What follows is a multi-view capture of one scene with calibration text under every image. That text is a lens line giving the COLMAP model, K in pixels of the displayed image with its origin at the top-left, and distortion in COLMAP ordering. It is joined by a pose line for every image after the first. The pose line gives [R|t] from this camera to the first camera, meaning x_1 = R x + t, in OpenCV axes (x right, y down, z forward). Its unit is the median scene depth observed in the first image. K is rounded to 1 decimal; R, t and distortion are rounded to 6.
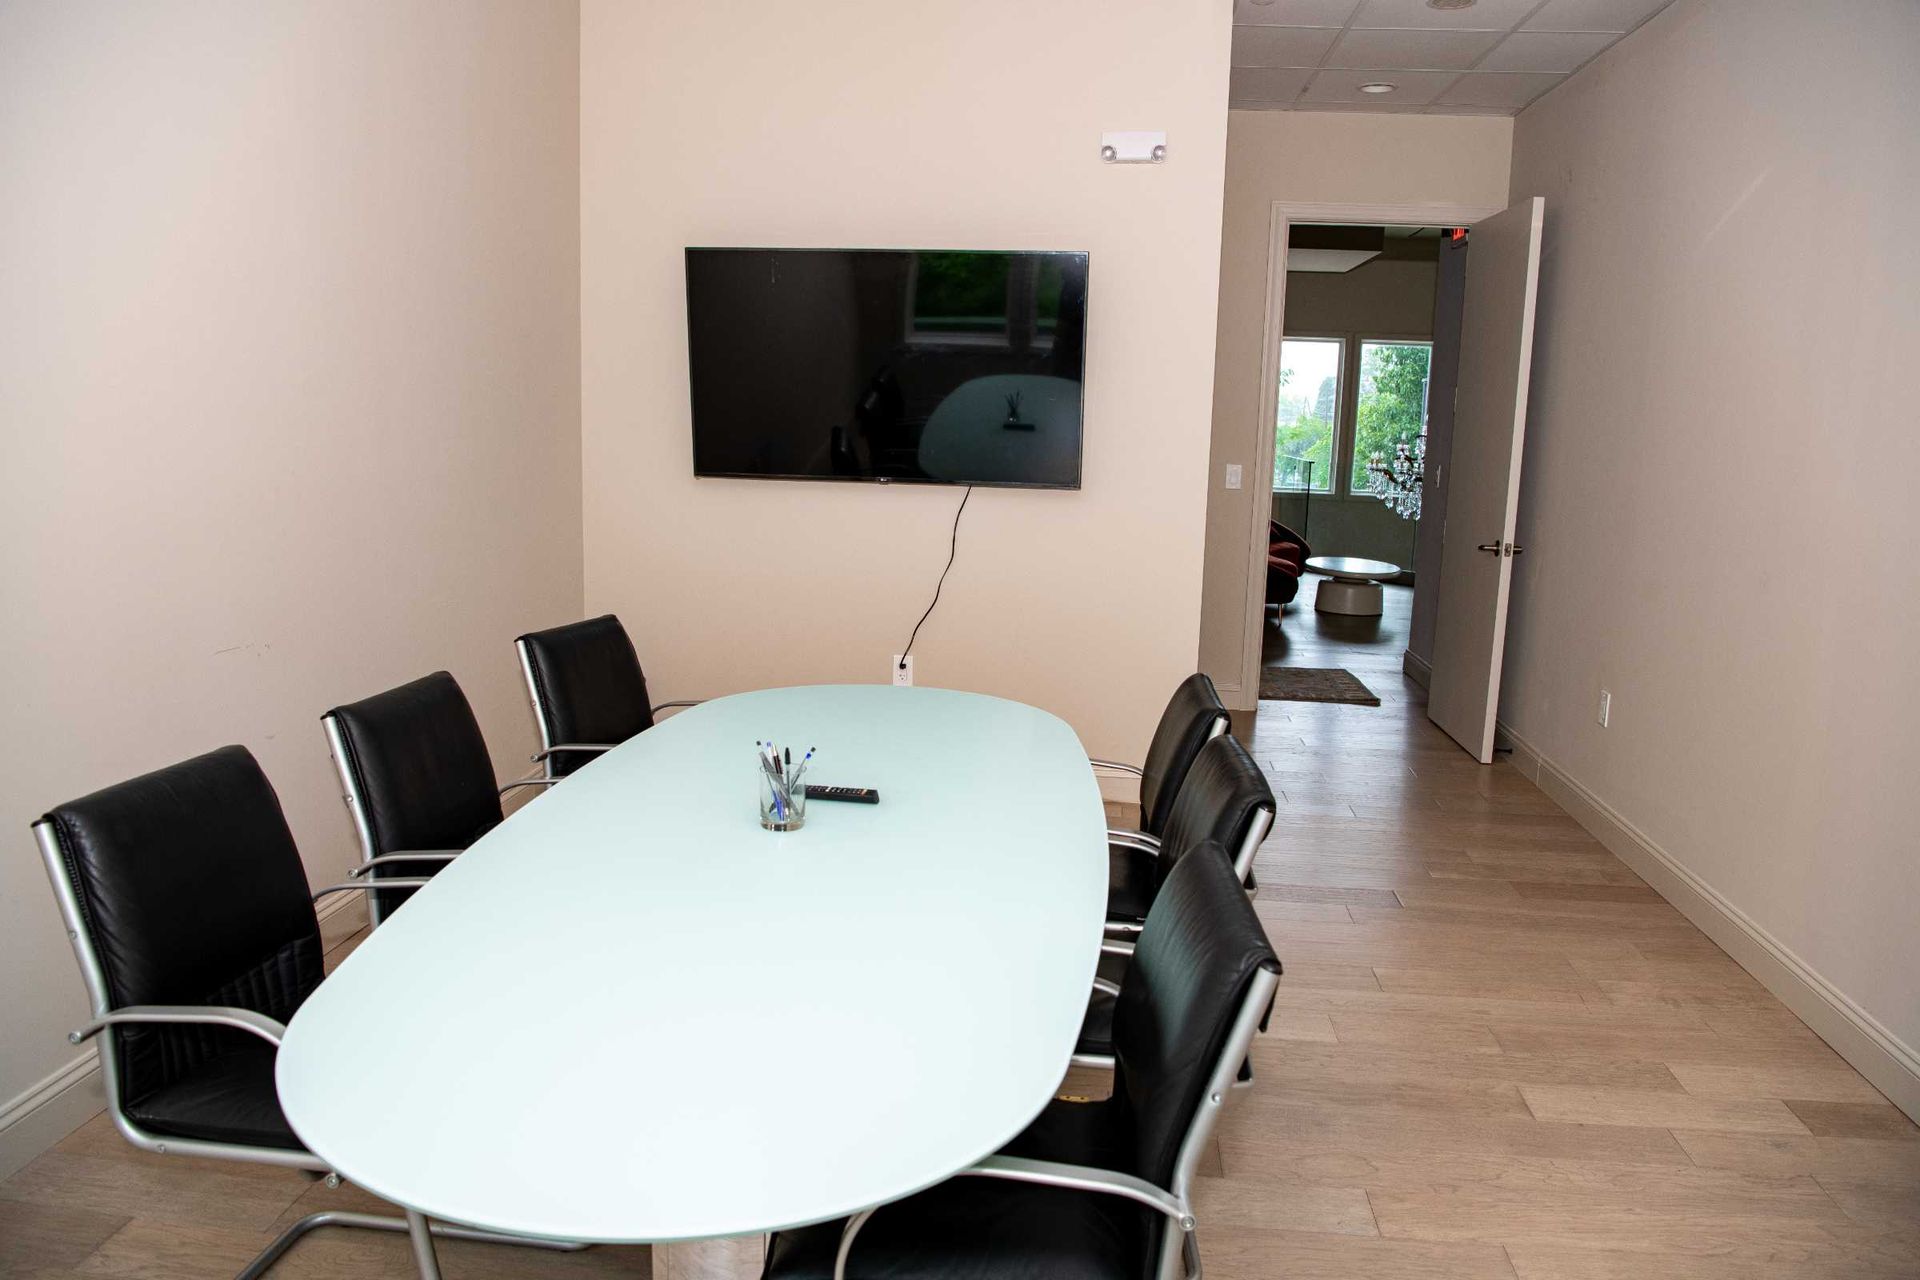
lens RADIAL K [[1355.4, 0, 960.0], [0, 1355.4, 640.0], [0, 0, 1]] dist [-0.077026, 0.023903]
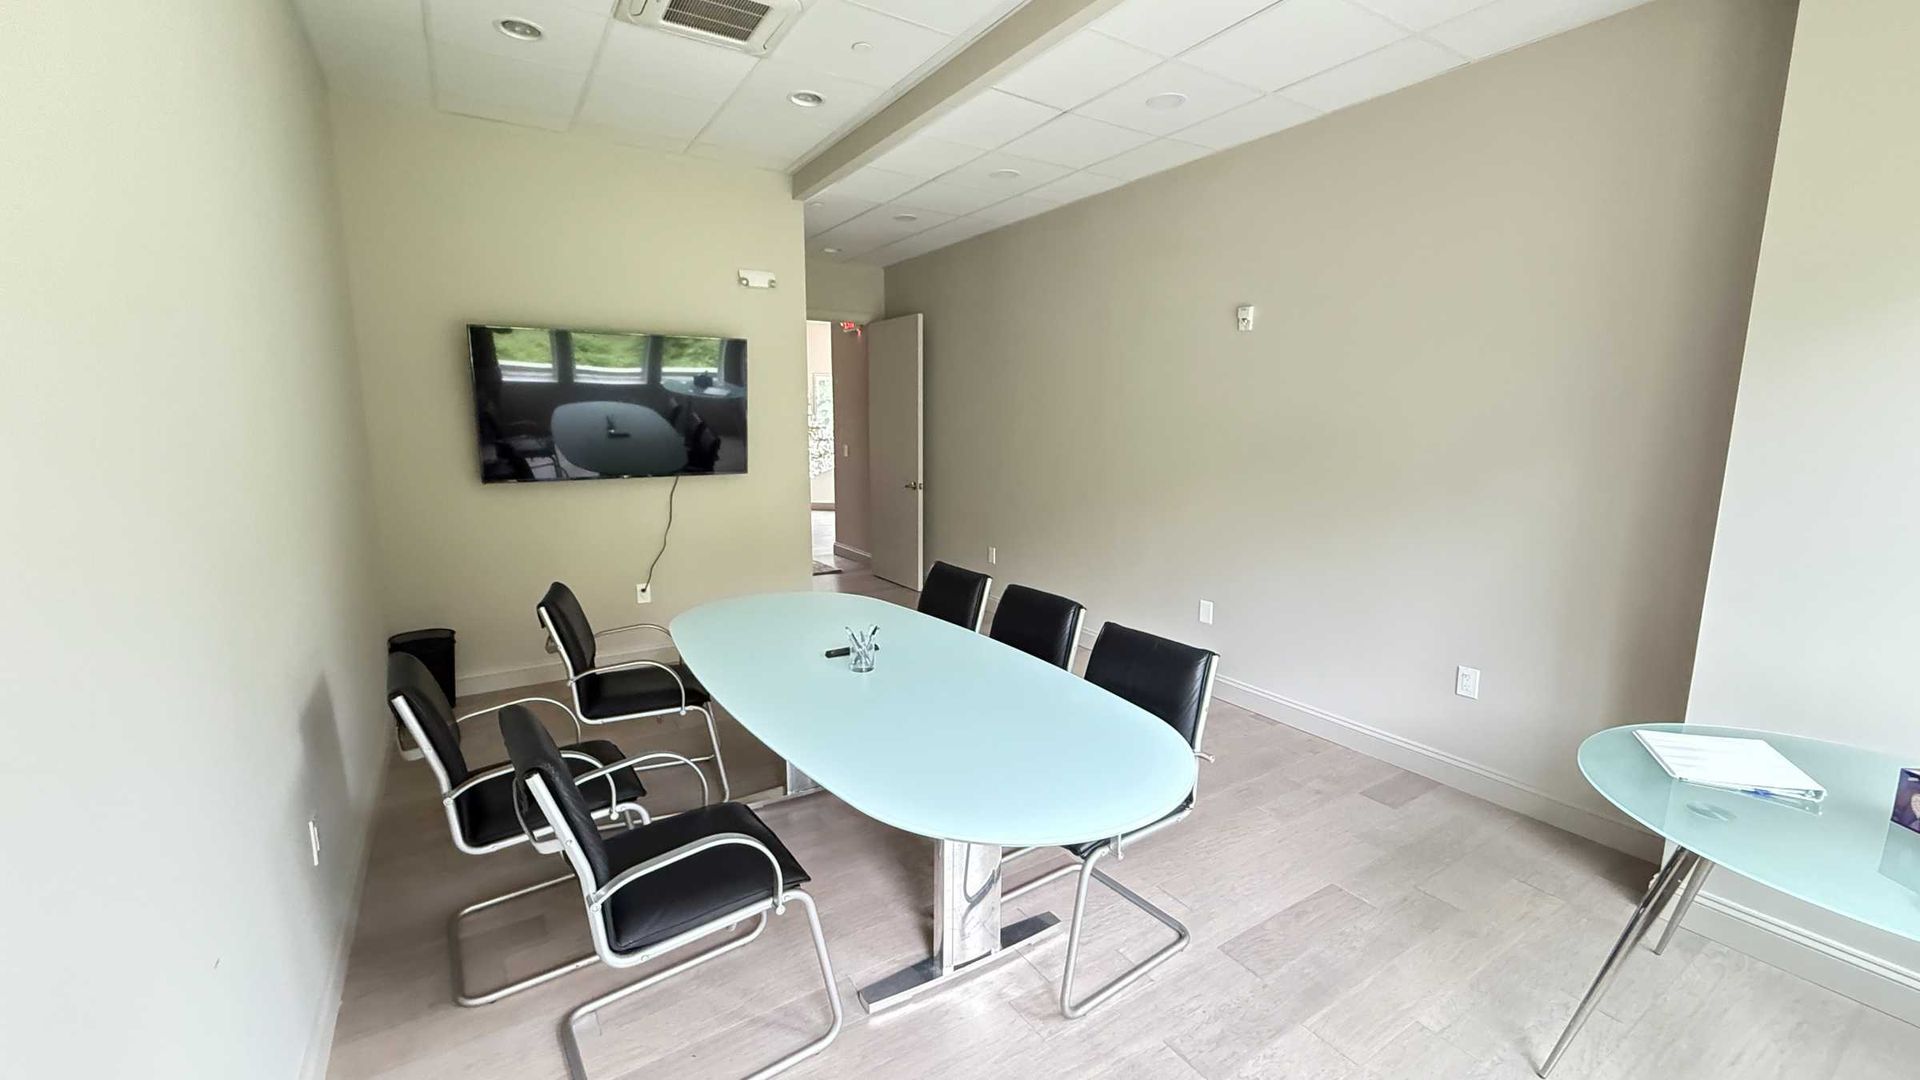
lens RADIAL K [[787.3, 0, 956.4], [0, 787.3, 544.0], [0, 0, 1]] dist [0.002198, 0.000572]
pose [[0.784991, -0.126665, 0.606420, -0.315837], [0.124432, 0.991163, 0.045954, -0.031679], [-0.606882, 0.039385, 0.793815, 0.019567]]
